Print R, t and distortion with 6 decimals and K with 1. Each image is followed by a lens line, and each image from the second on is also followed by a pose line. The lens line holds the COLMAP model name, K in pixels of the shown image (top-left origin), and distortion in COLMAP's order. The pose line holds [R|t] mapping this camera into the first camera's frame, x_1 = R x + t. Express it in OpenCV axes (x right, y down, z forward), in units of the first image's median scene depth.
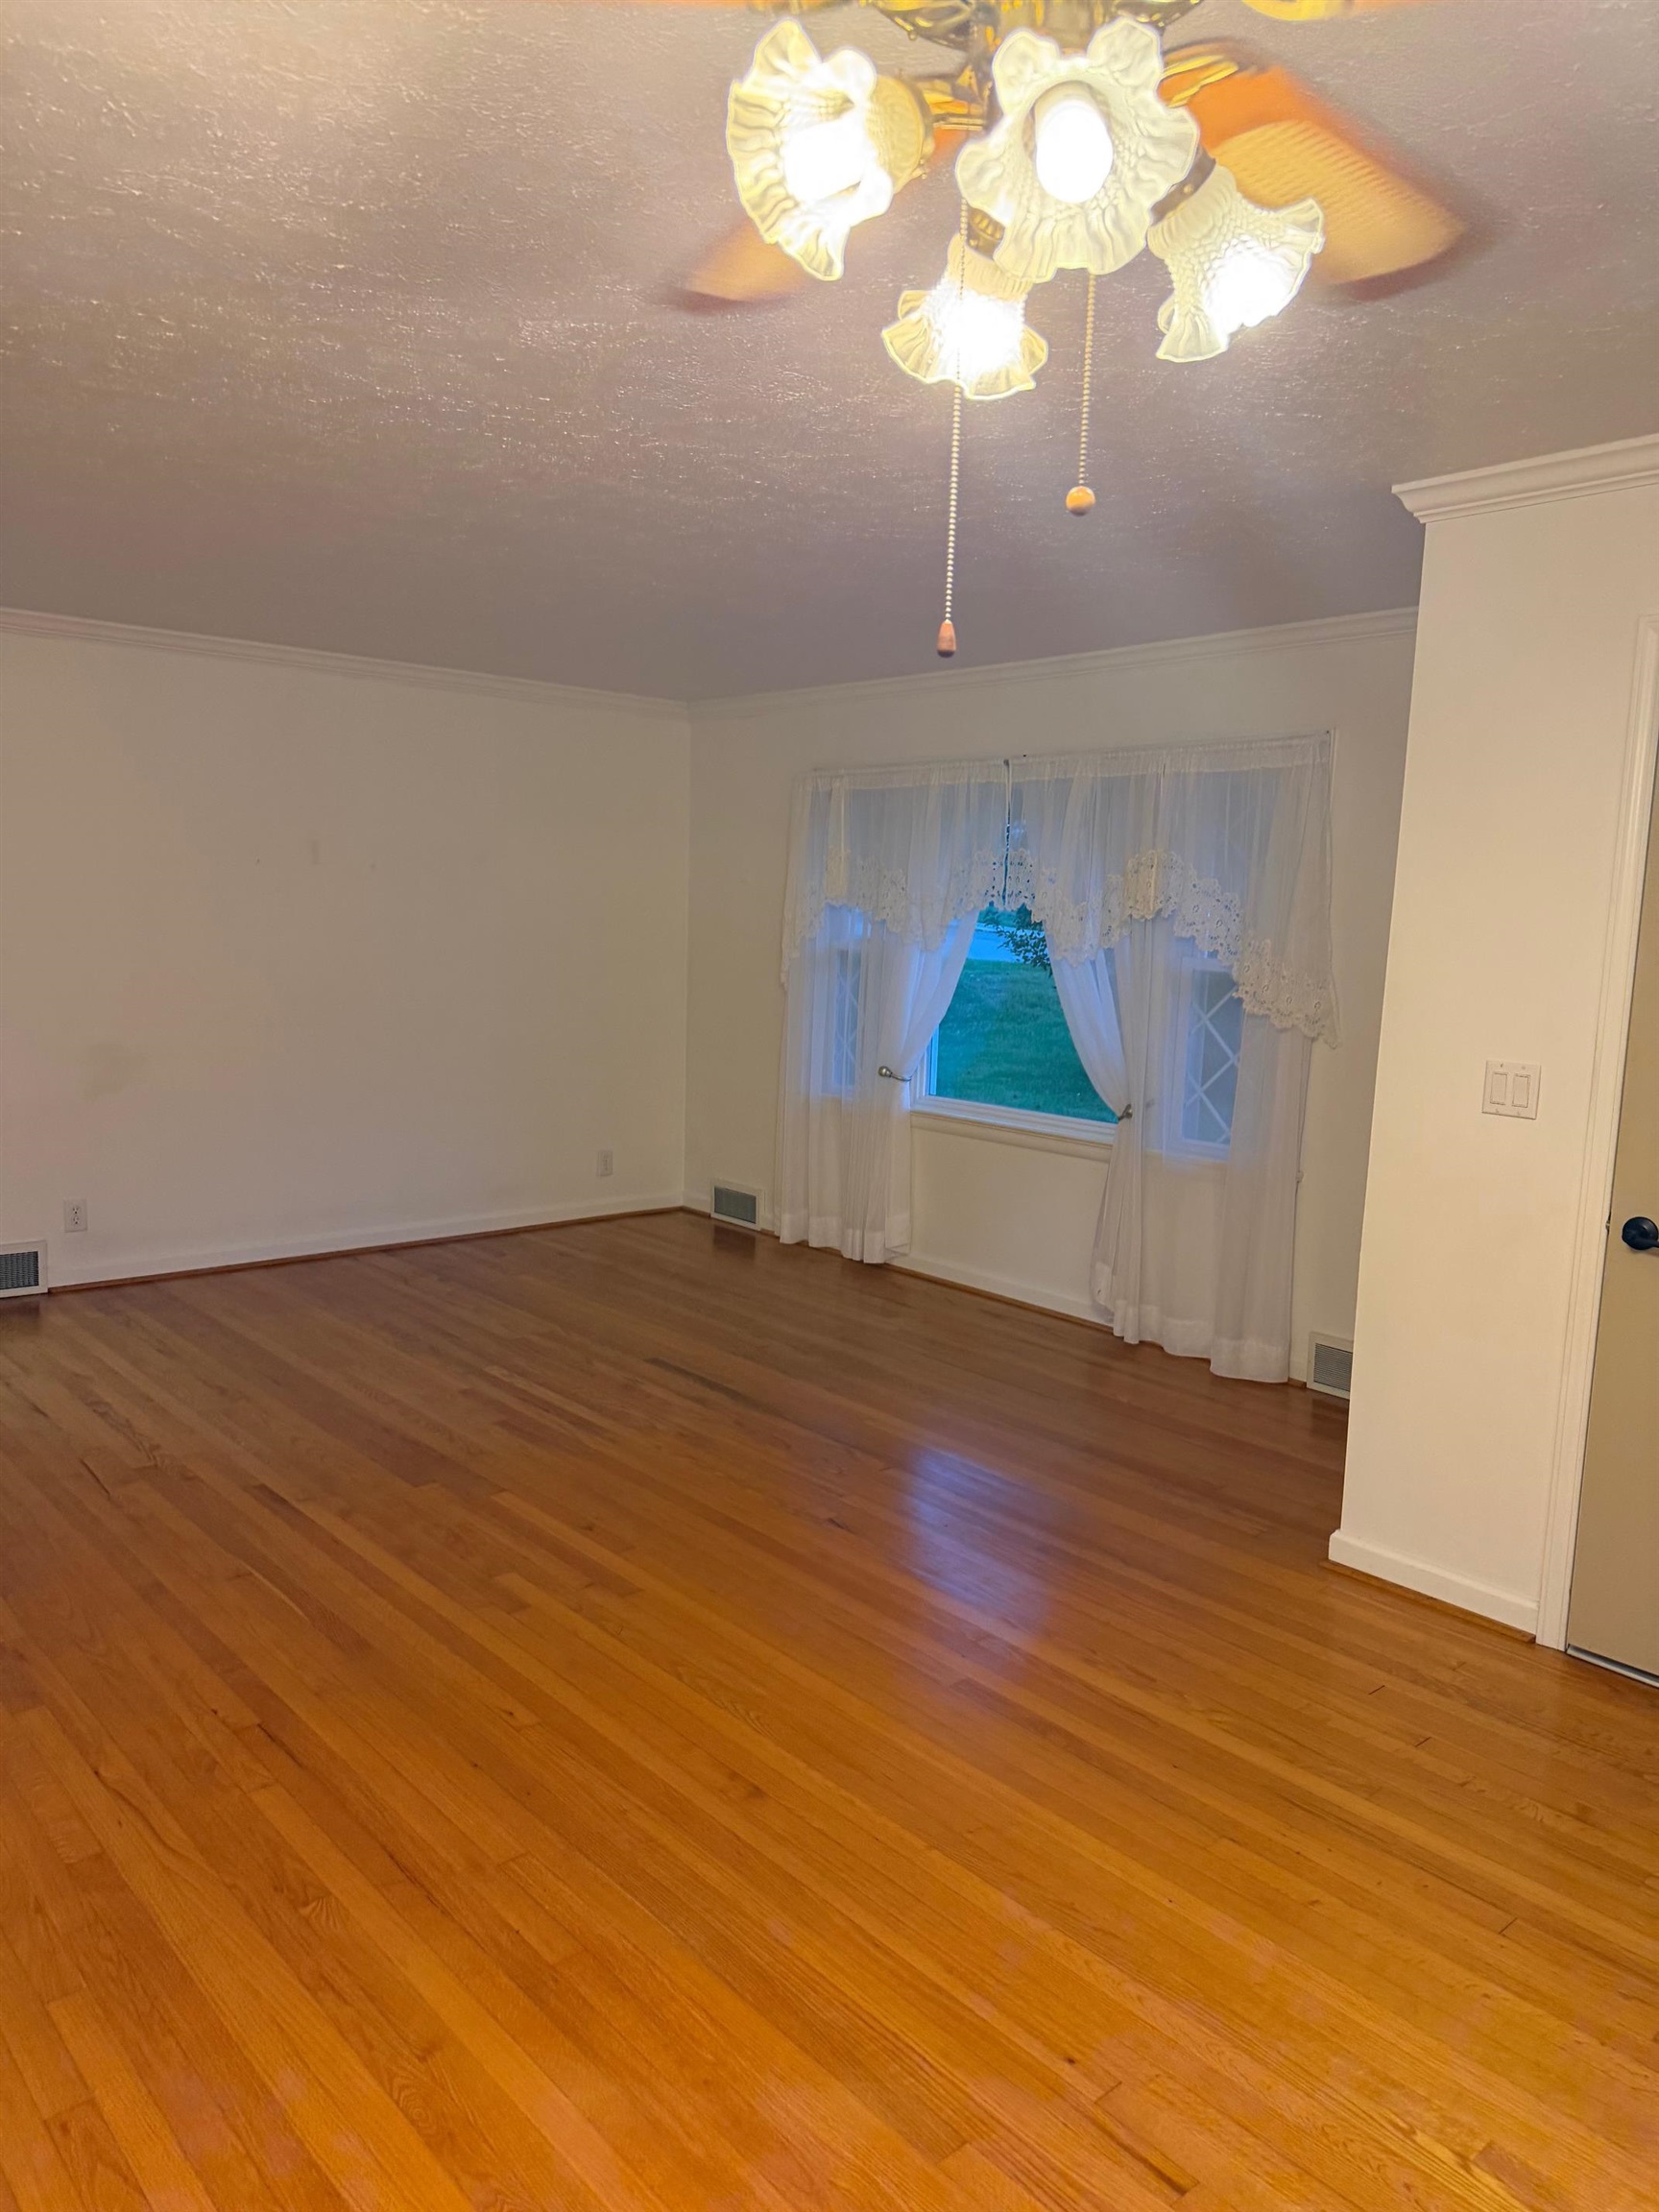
lens RADIAL K [[1563.1, 0, 829.5], [0, 1563.1, 1106.0], [0, 0, 1]] dist [0.049741, -0.005393]
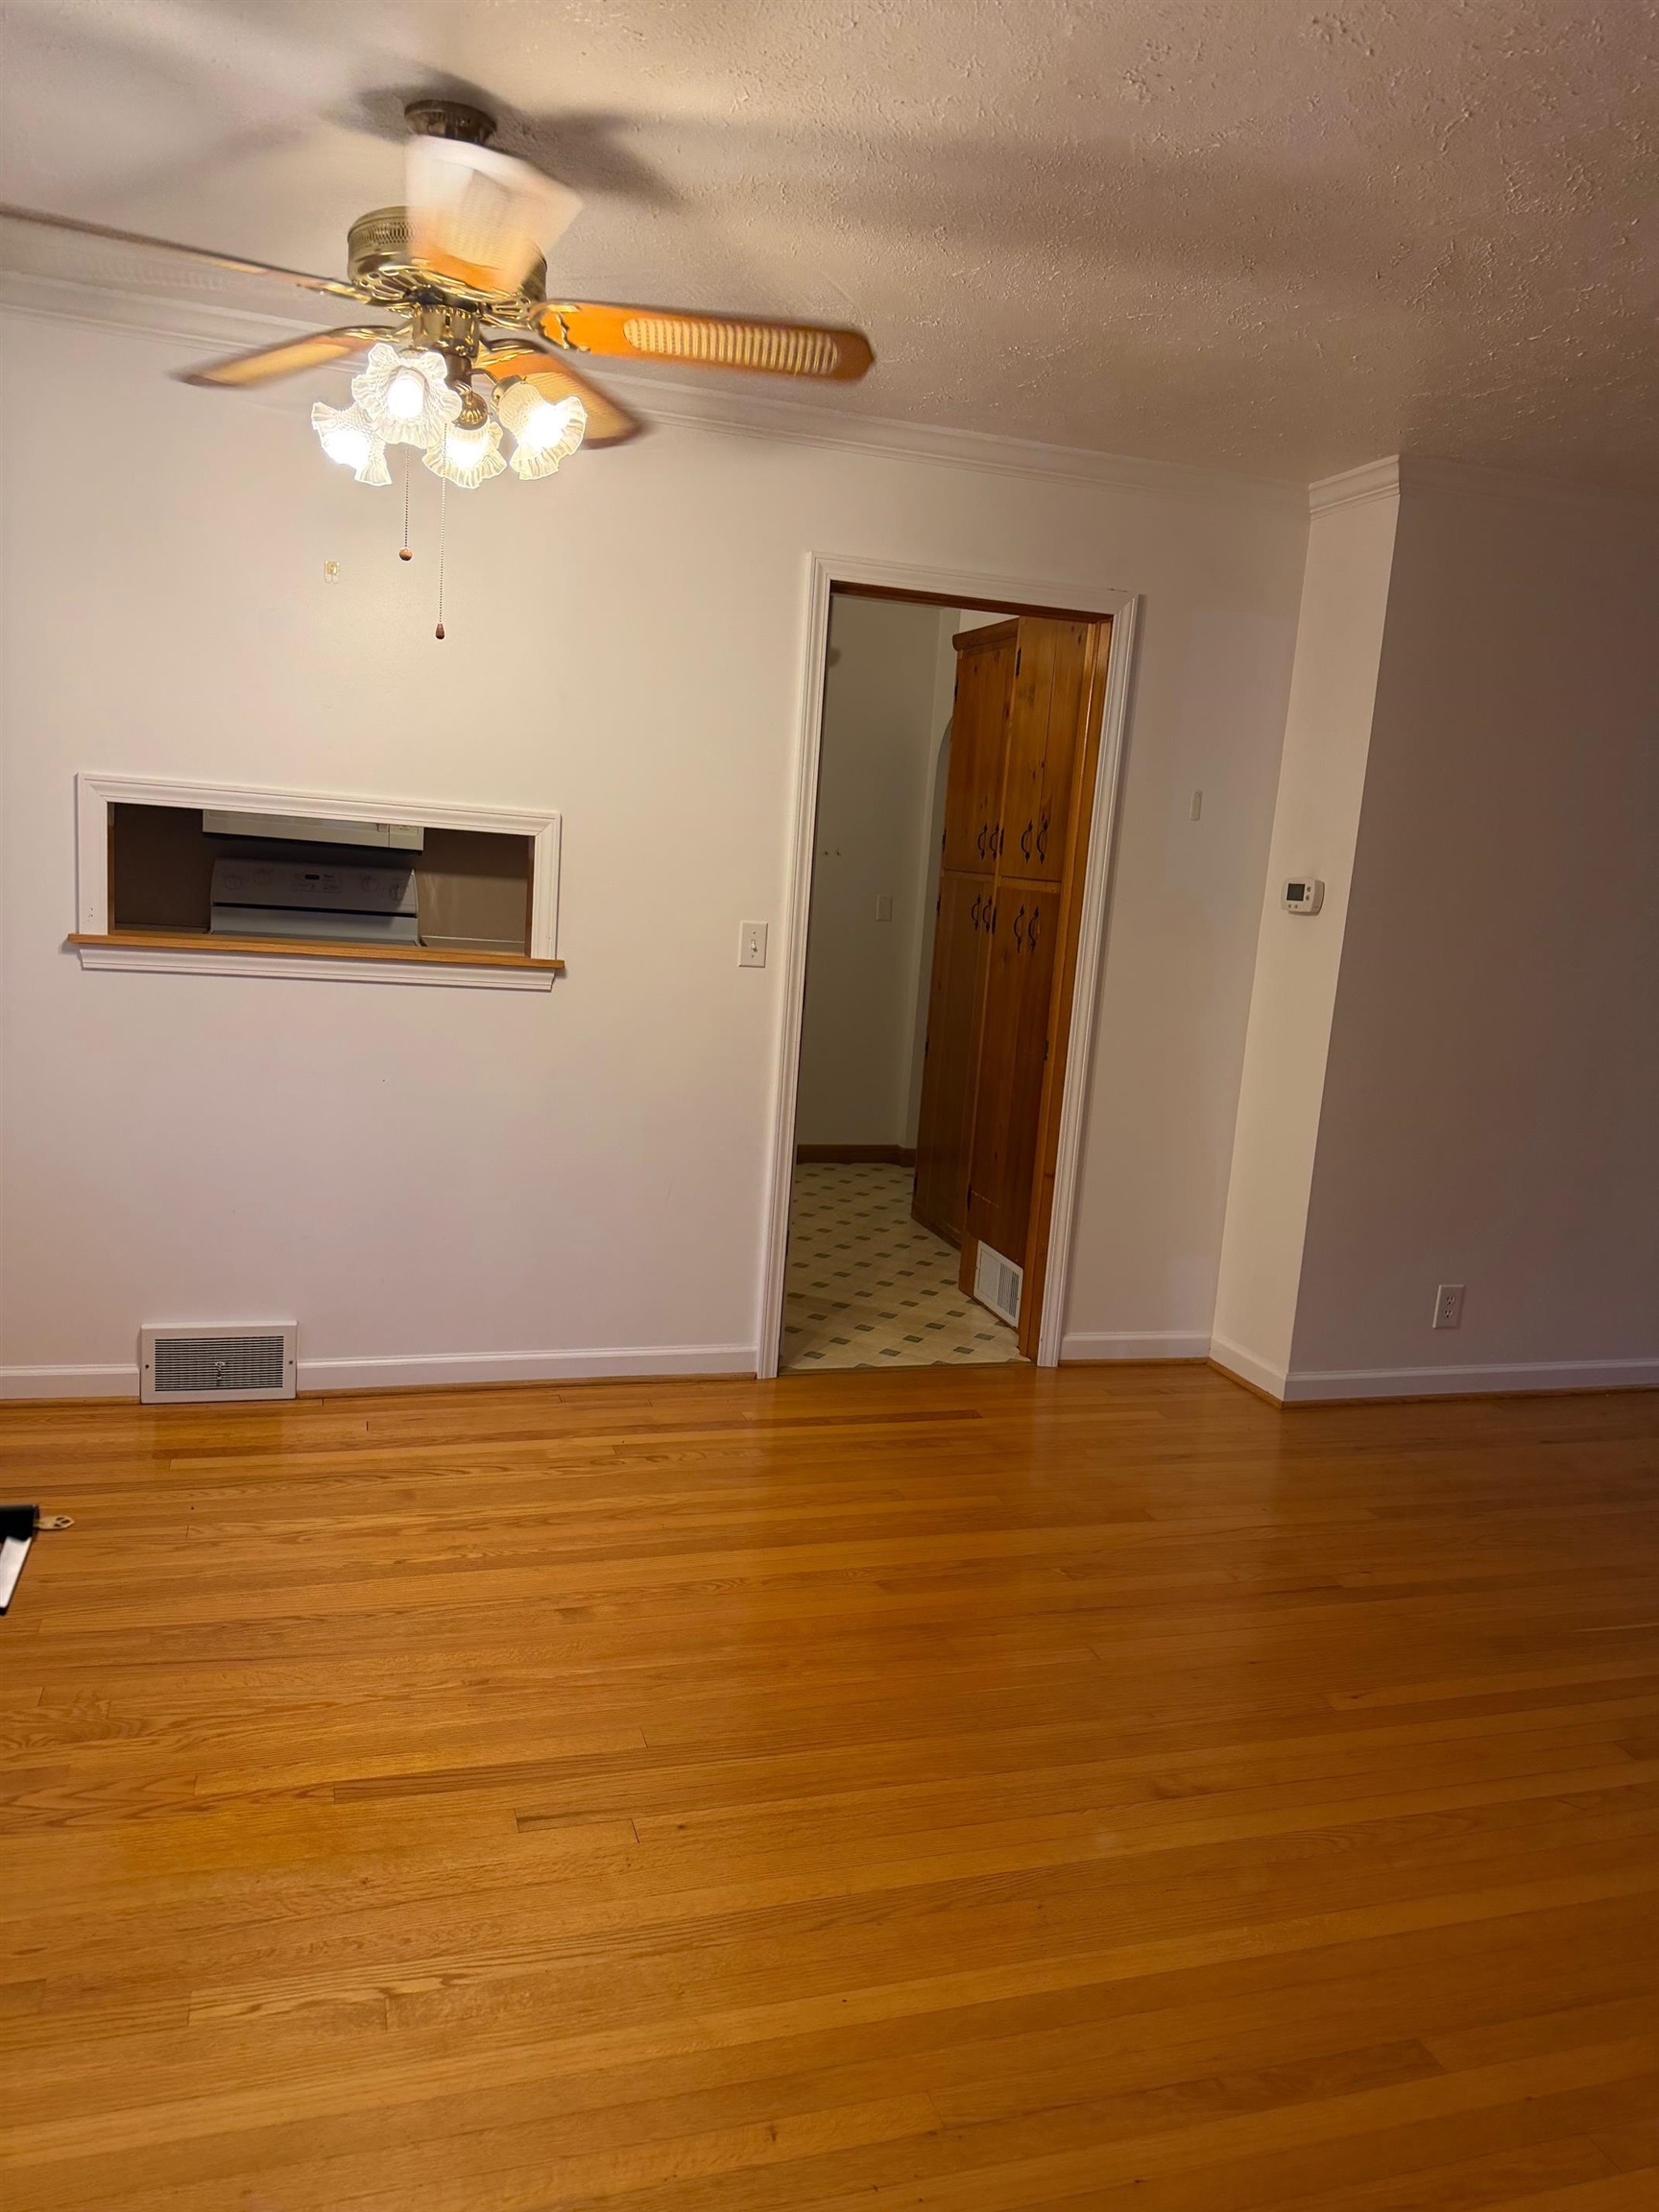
lens RADIAL K [[1563.1, 0, 829.5], [0, 1563.1, 1106.0], [0, 0, 1]] dist [0.049741, -0.005393]
pose [[-0.398428, 0.078665, -0.913820, 0.973168], [-0.194358, 0.966448, 0.167936, -0.069011], [0.896371, 0.244519, -0.369771, 1.260755]]
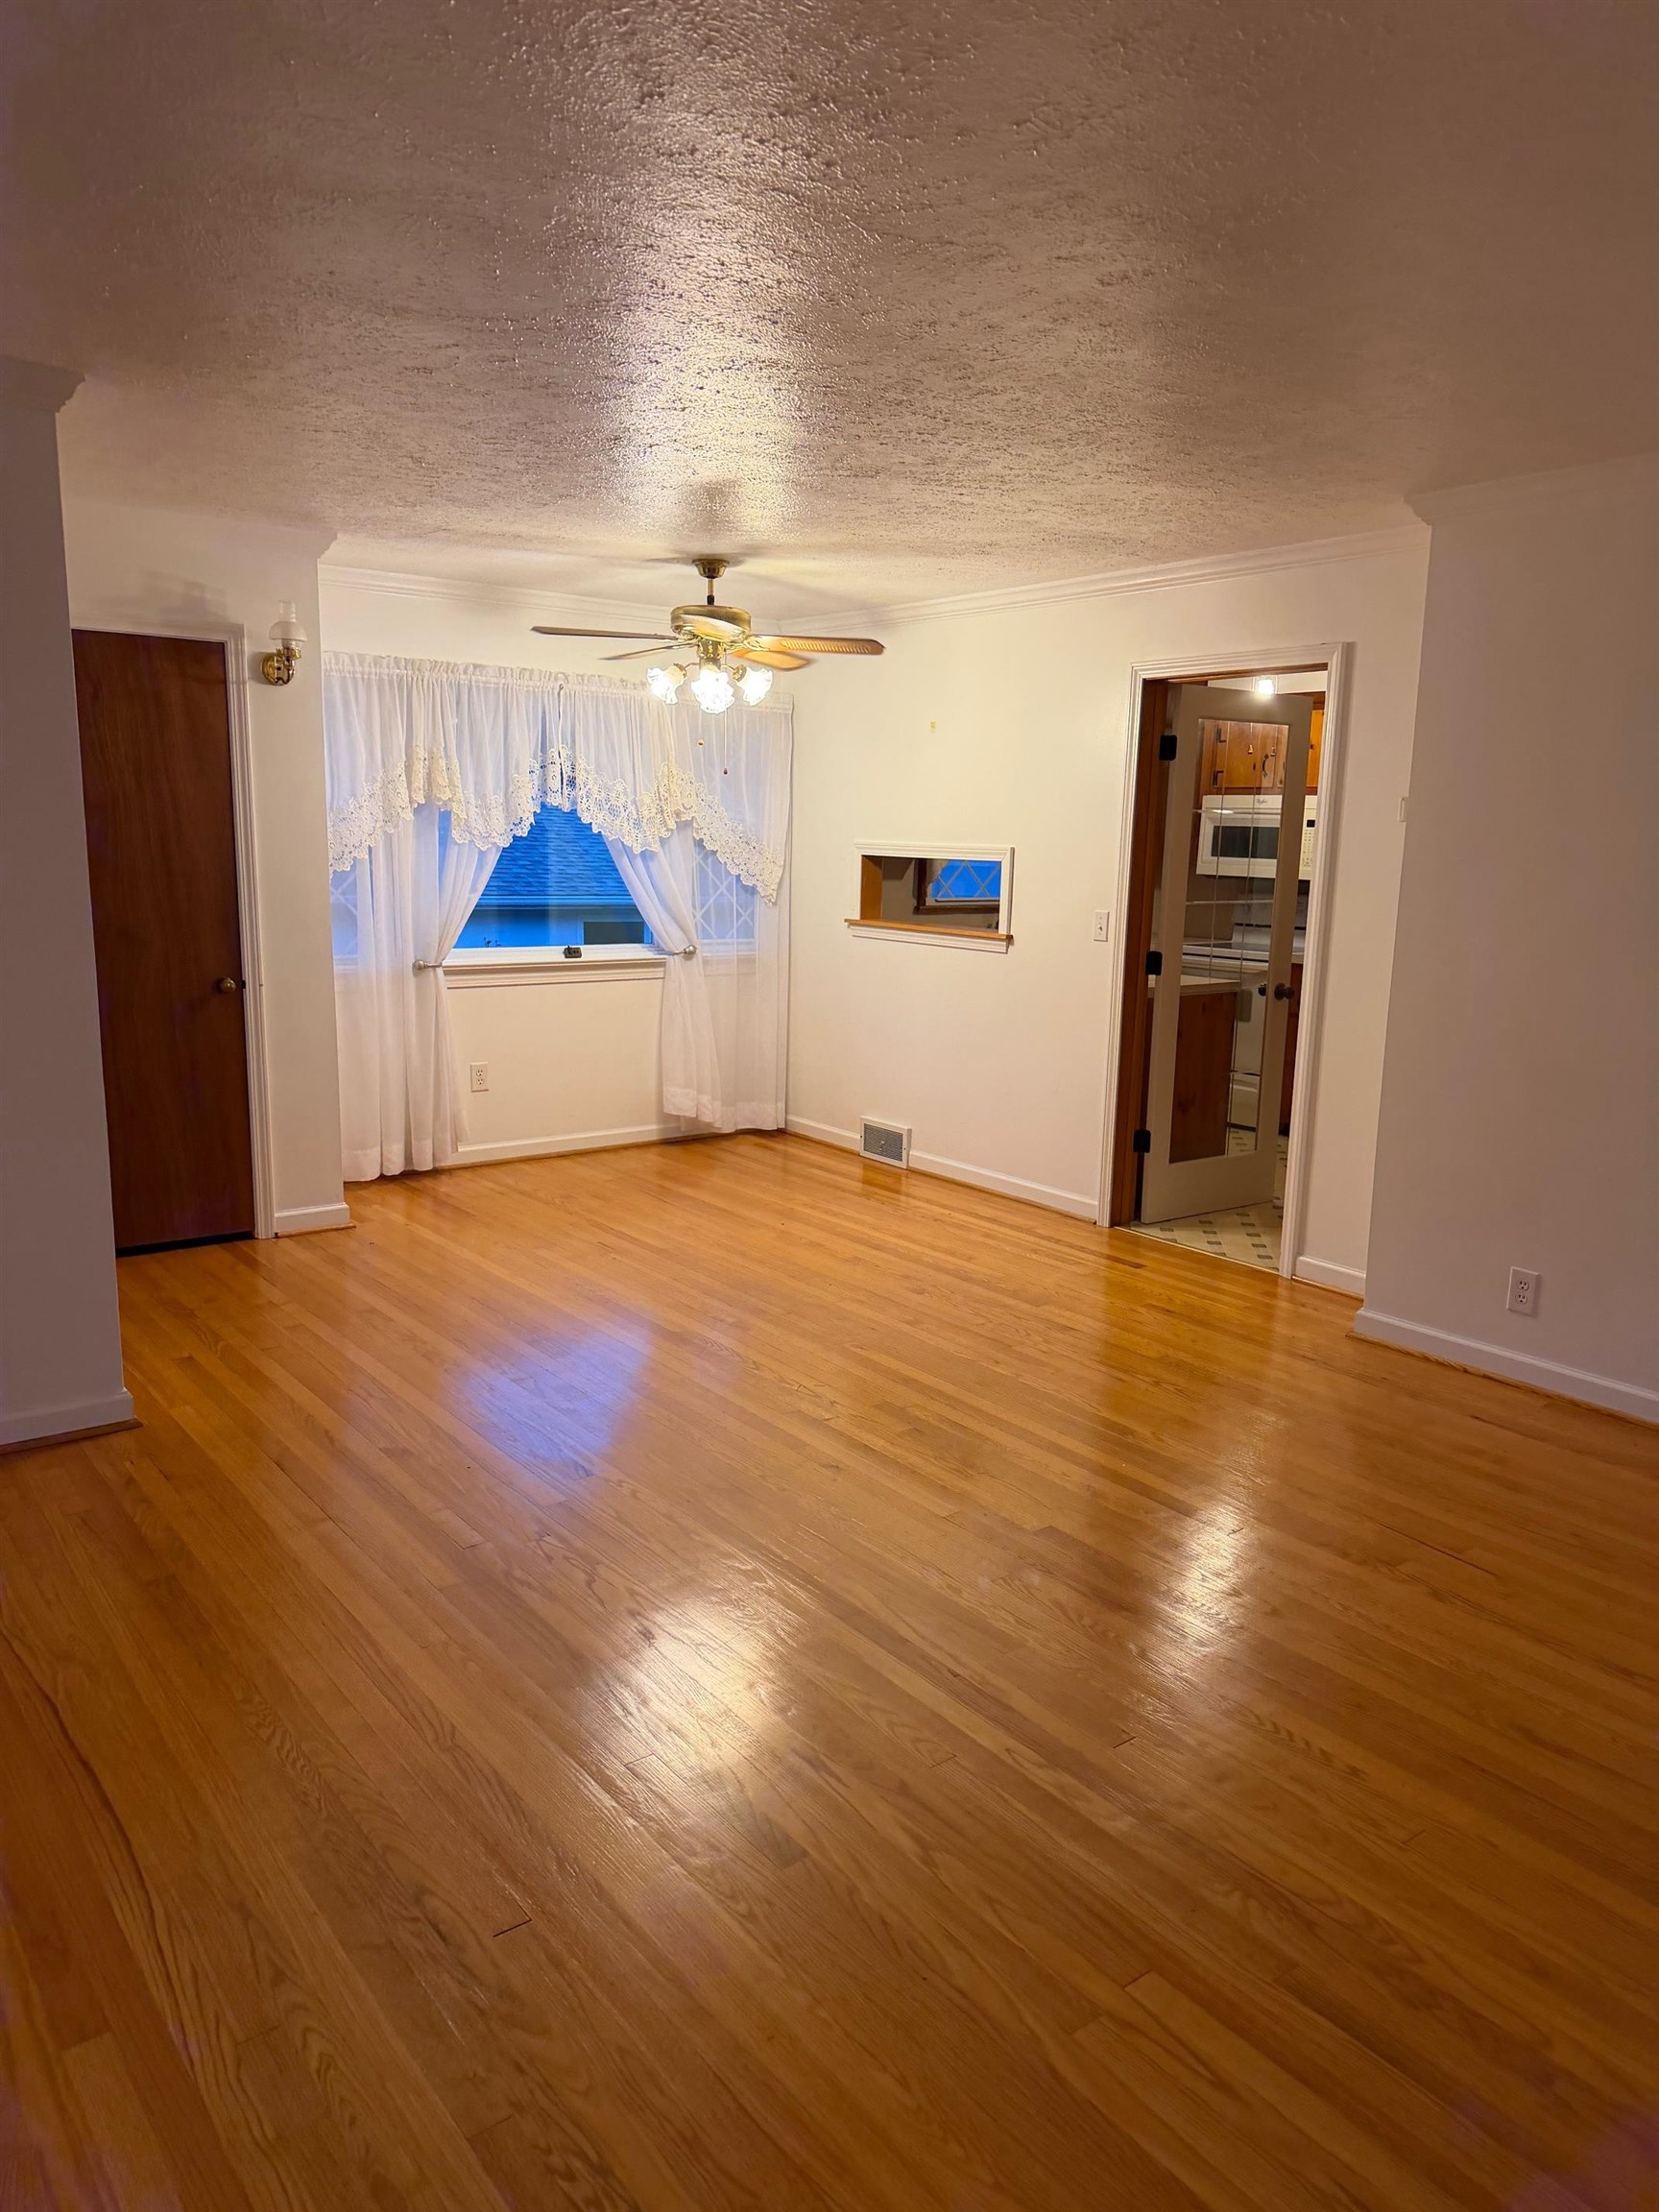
lens RADIAL K [[1563.1, 0, 829.5], [0, 1563.1, 1106.0], [0, 0, 1]] dist [0.049741, -0.005393]
pose [[-0.993765, -0.081392, 0.076202, -0.353657], [-0.056671, 0.957312, 0.283447, -0.360123], [-0.096020, 0.277362, -0.955955, 3.109513]]
